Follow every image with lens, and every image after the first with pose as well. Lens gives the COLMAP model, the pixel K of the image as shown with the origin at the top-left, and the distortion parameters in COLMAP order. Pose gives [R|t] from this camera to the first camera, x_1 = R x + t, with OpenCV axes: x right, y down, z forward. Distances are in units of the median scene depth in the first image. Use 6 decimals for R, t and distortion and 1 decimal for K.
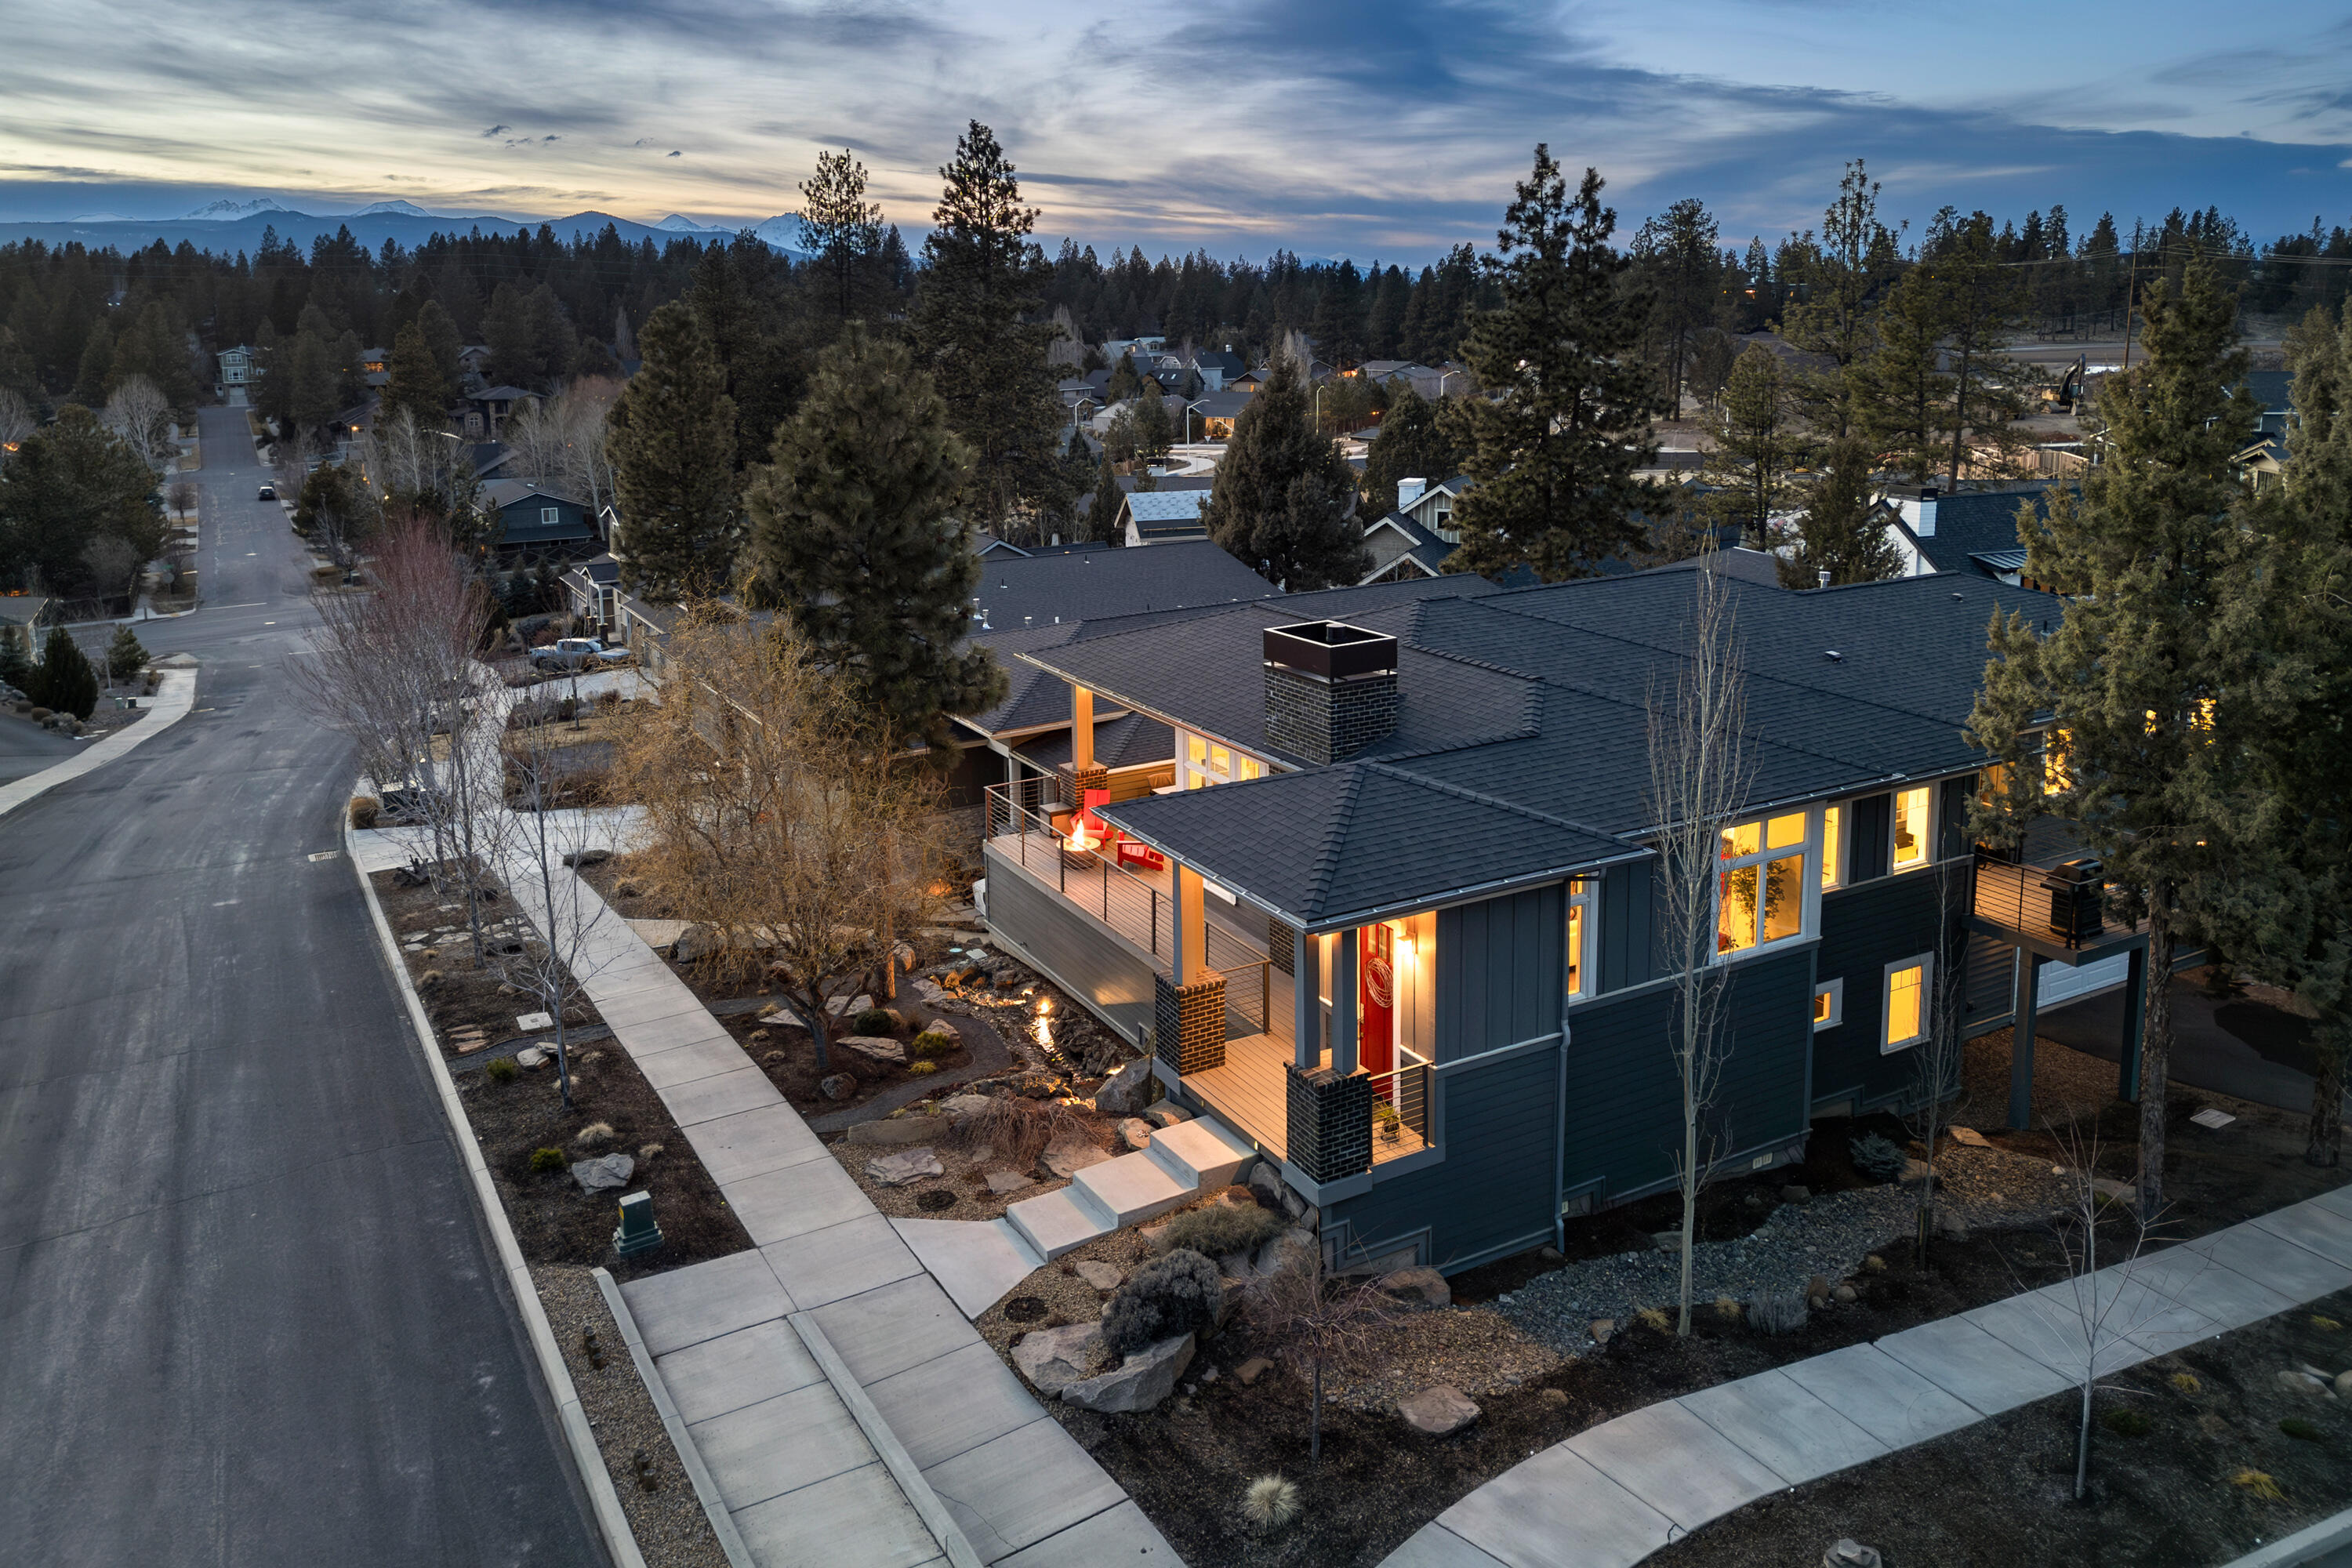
lens RADIAL K [[1648.2, 0, 1173.5], [0, 1648.2, 624.0], [0, 0, 1]] dist [0.107502, -0.105473]
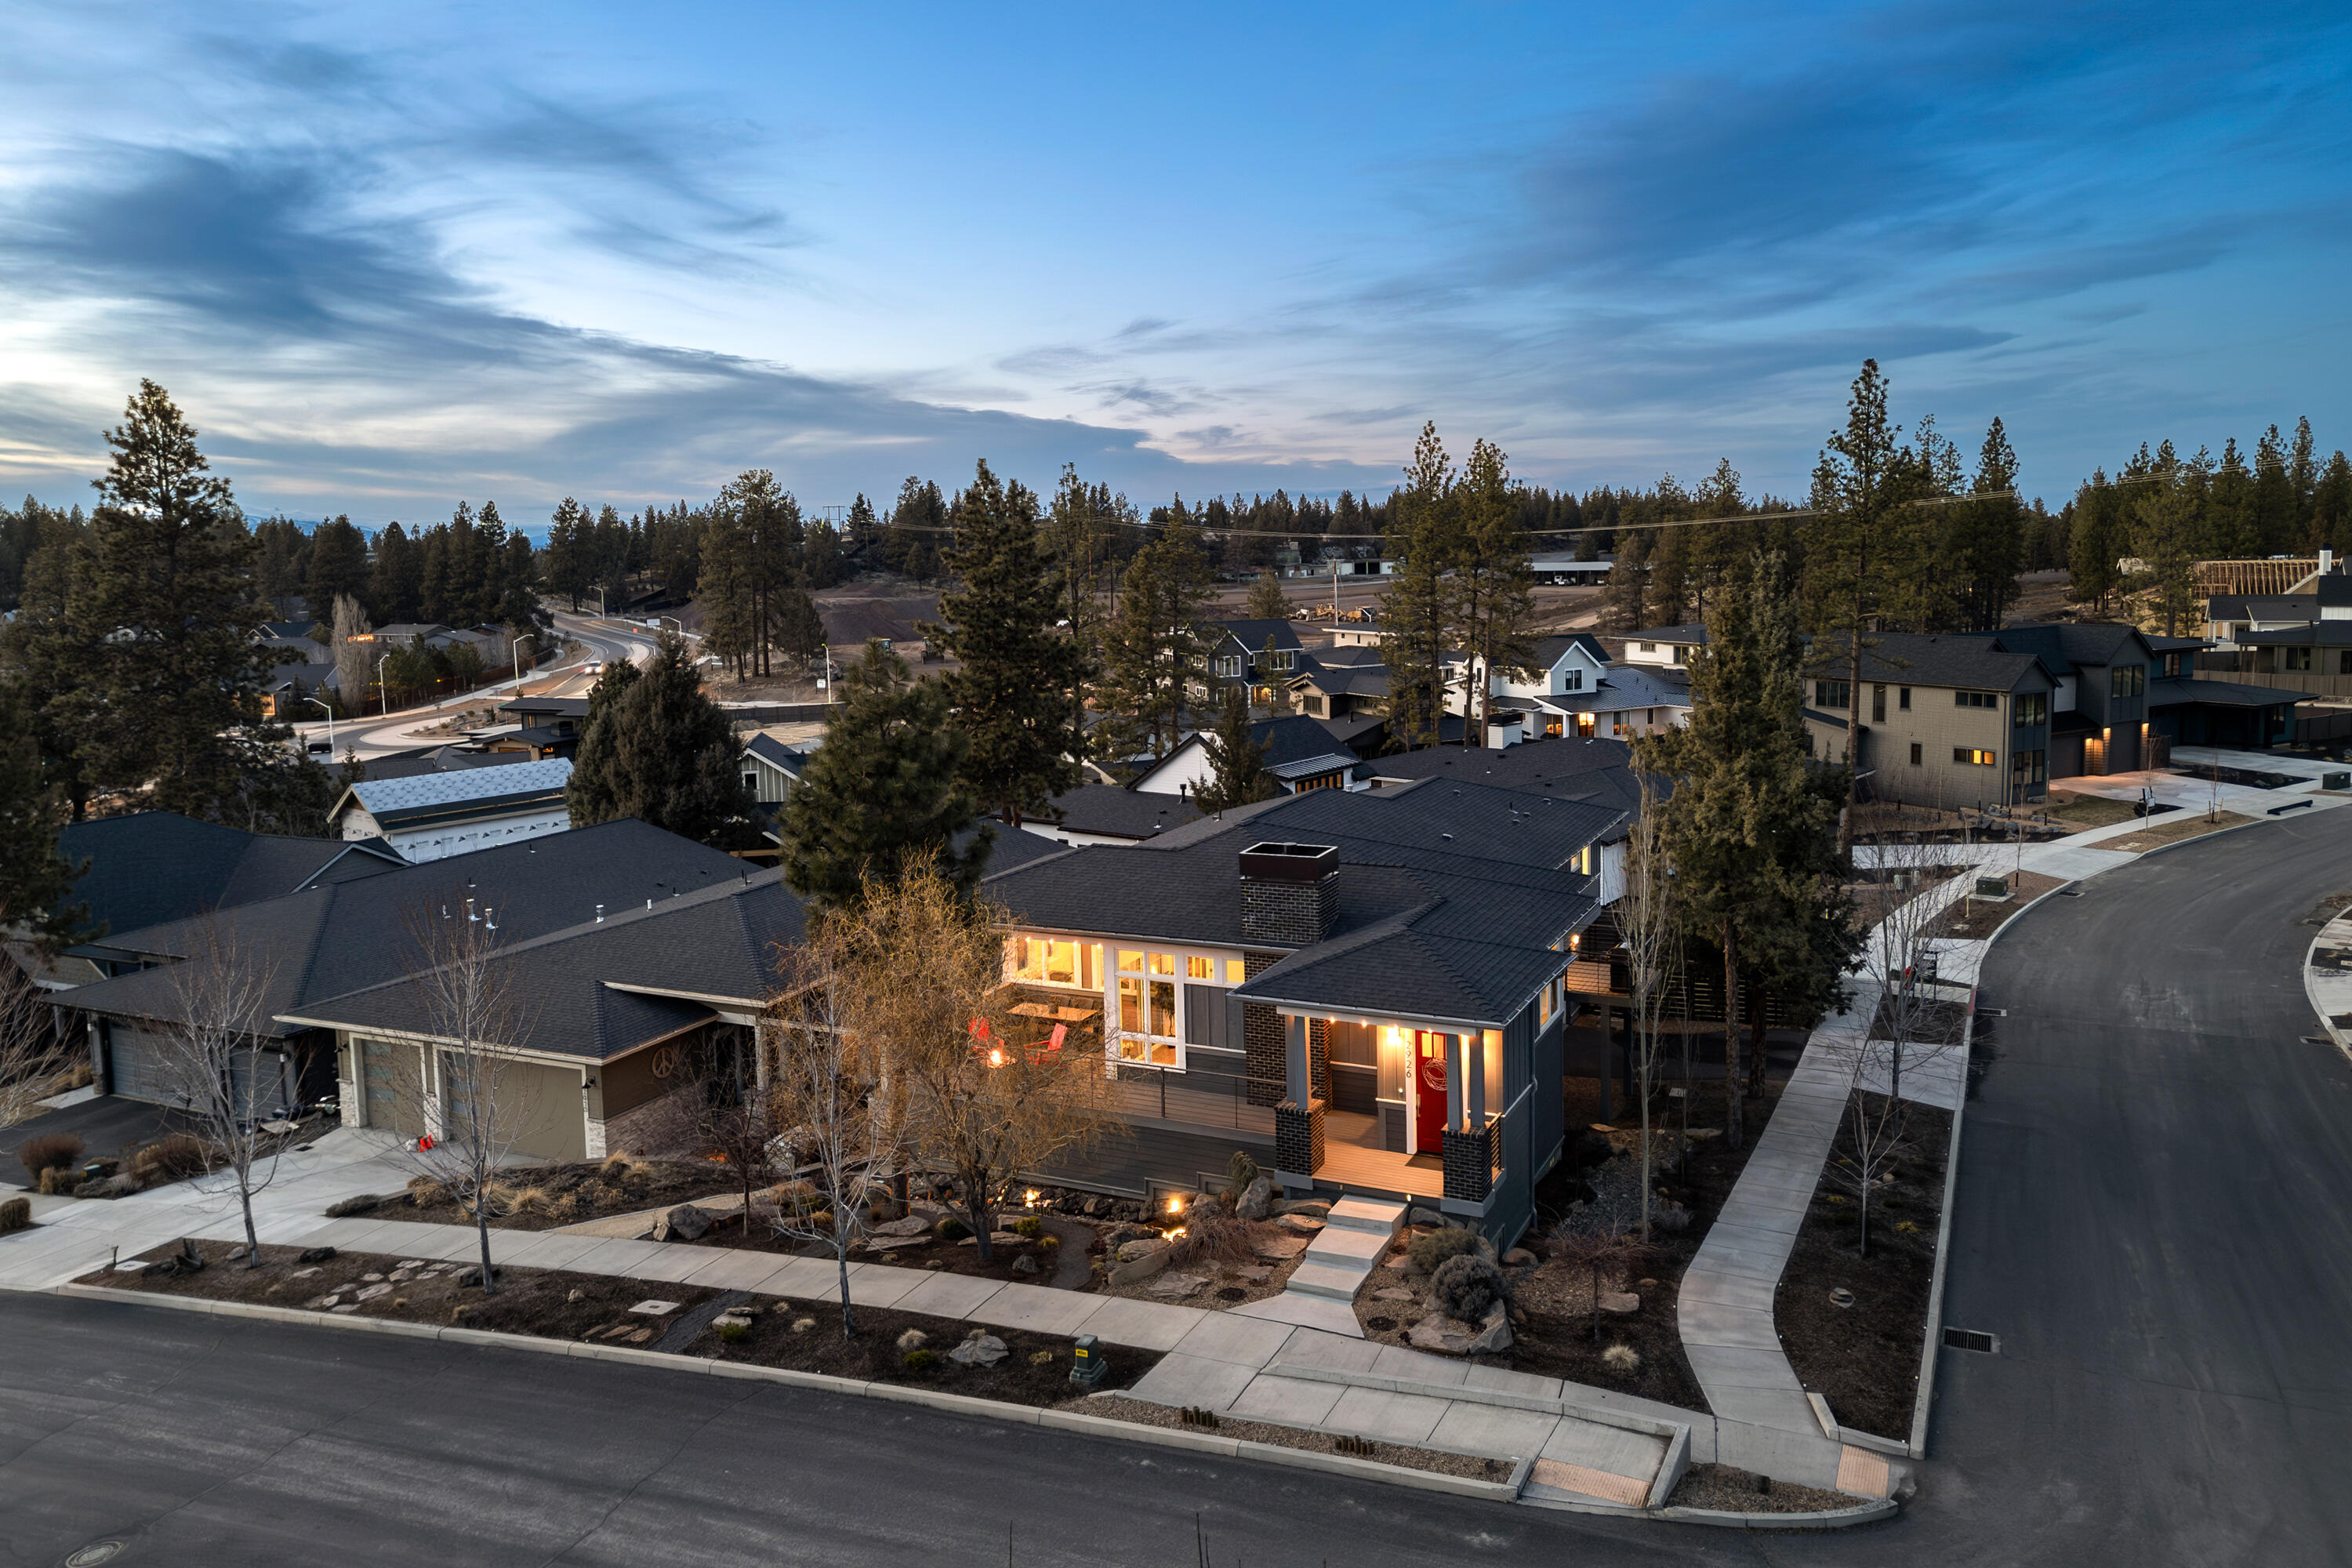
lens RADIAL K [[1639.5, 0, 1211.6], [0, 1639.5, 747.3], [0, 0, 1]] dist [0.091135, -0.102975]
pose [[0.815872, -0.076660, 0.573129, -0.670926], [0.119978, 0.992045, -0.038101, -0.030630], [-0.565649, 0.099848, 0.818579, -0.088835]]
